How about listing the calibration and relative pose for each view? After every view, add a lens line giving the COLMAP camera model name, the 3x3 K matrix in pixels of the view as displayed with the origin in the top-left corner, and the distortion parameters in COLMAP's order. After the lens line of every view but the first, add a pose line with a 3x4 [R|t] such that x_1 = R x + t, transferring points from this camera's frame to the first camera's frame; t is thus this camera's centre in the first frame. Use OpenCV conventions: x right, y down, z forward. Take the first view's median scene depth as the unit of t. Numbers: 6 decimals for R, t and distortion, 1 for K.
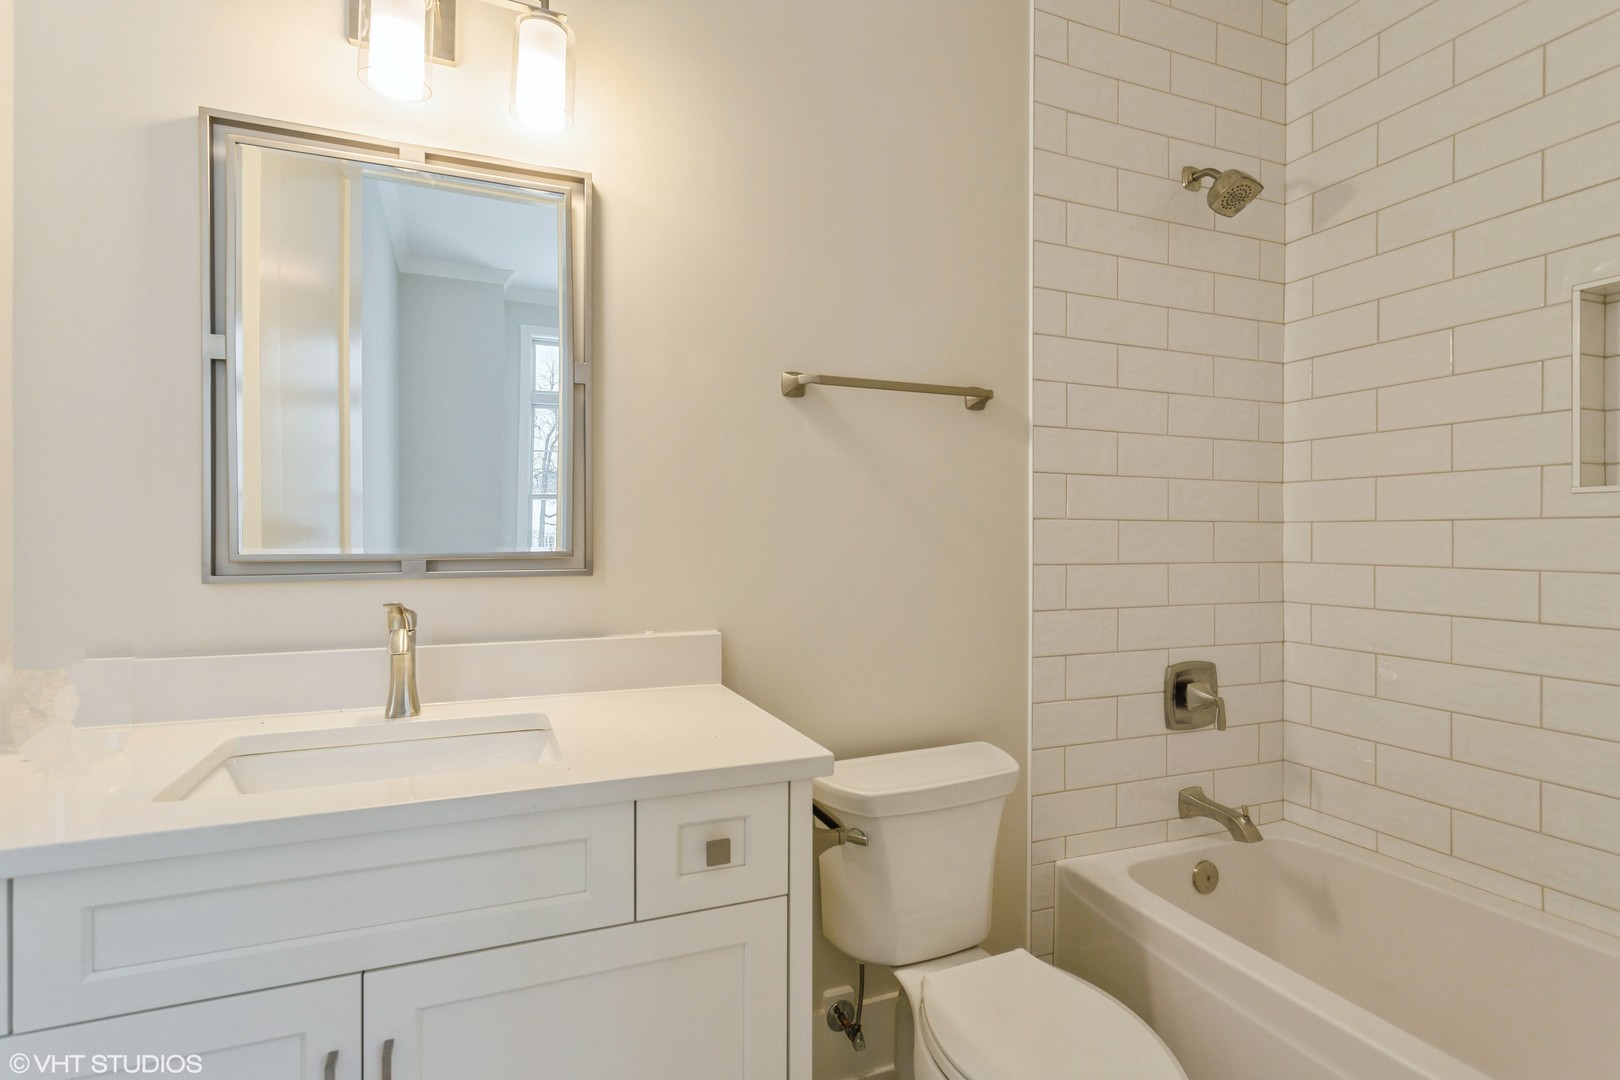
lens RADIAL K [[777.4, 0, 802.9], [0, 777.4, 539.5], [0, 0, 1]] dist [0.015072, -0.004338]
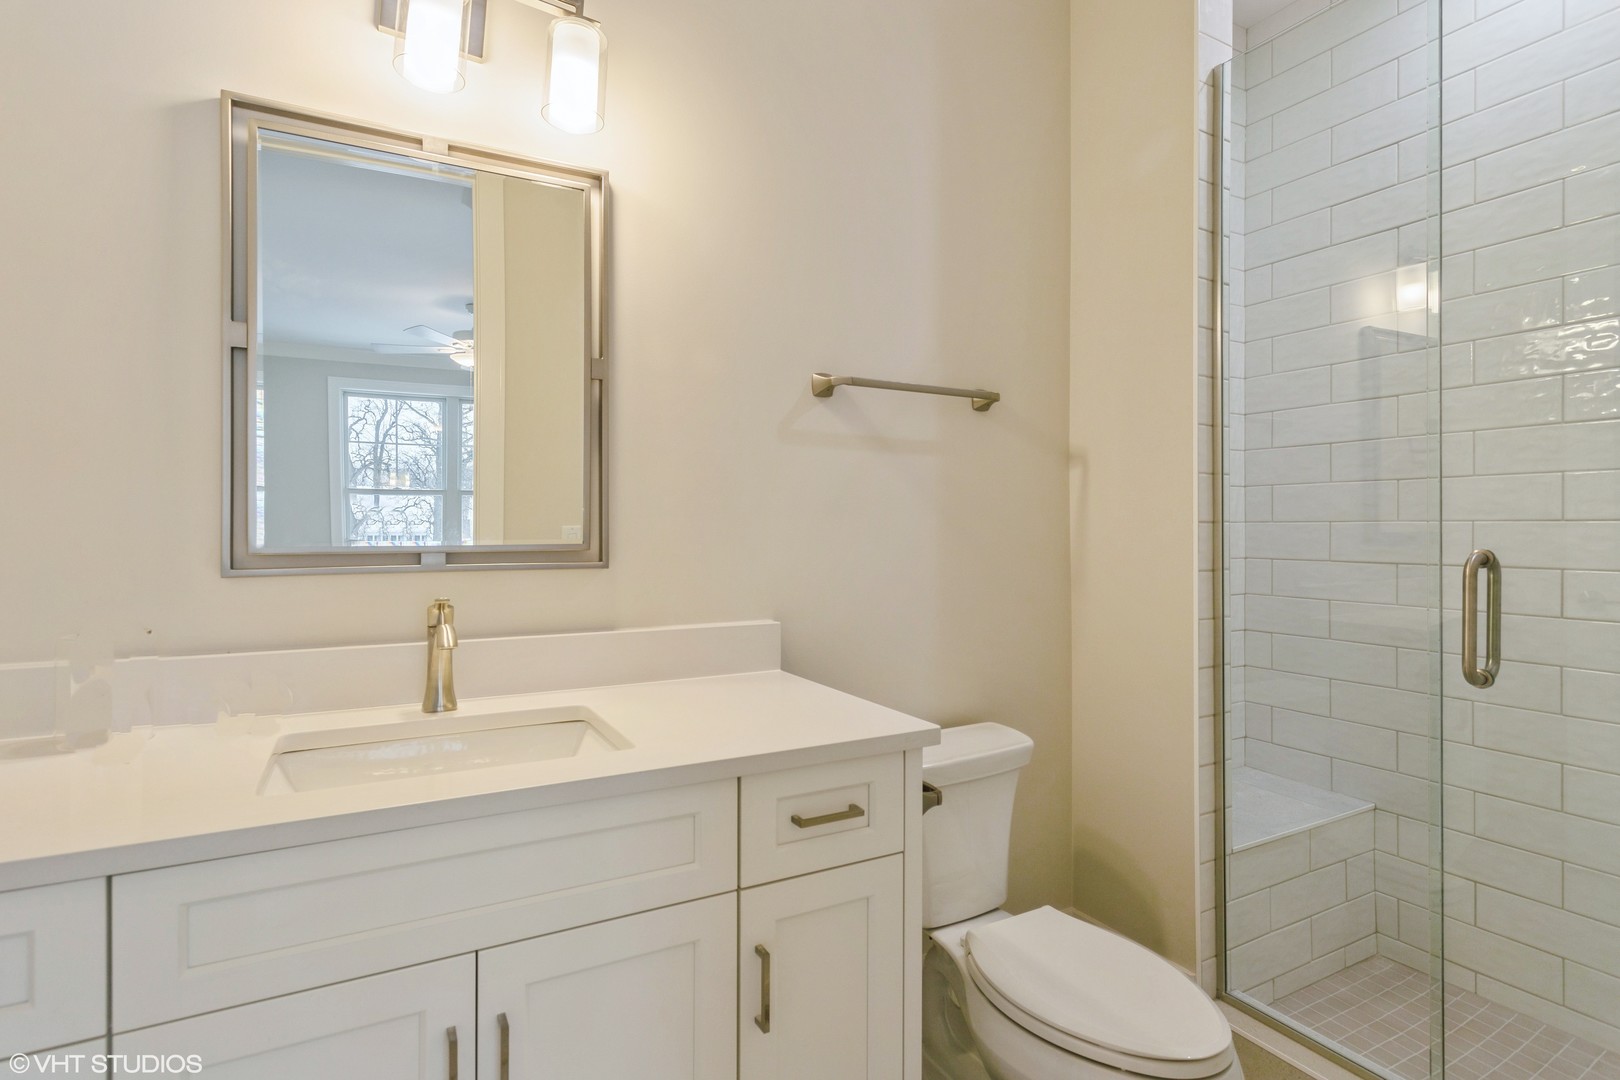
lens RADIAL K [[801.6, 0, 802.0], [0, 801.6, 526.7], [0, 0, 1]] dist [-0.009184, 0.002801]
pose [[0.992116, 0.000161, 0.125322, -0.178940], [0.000926, 0.999962, -0.008619, 0.001354], [-0.125319, 0.008667, 0.992079, -0.068167]]
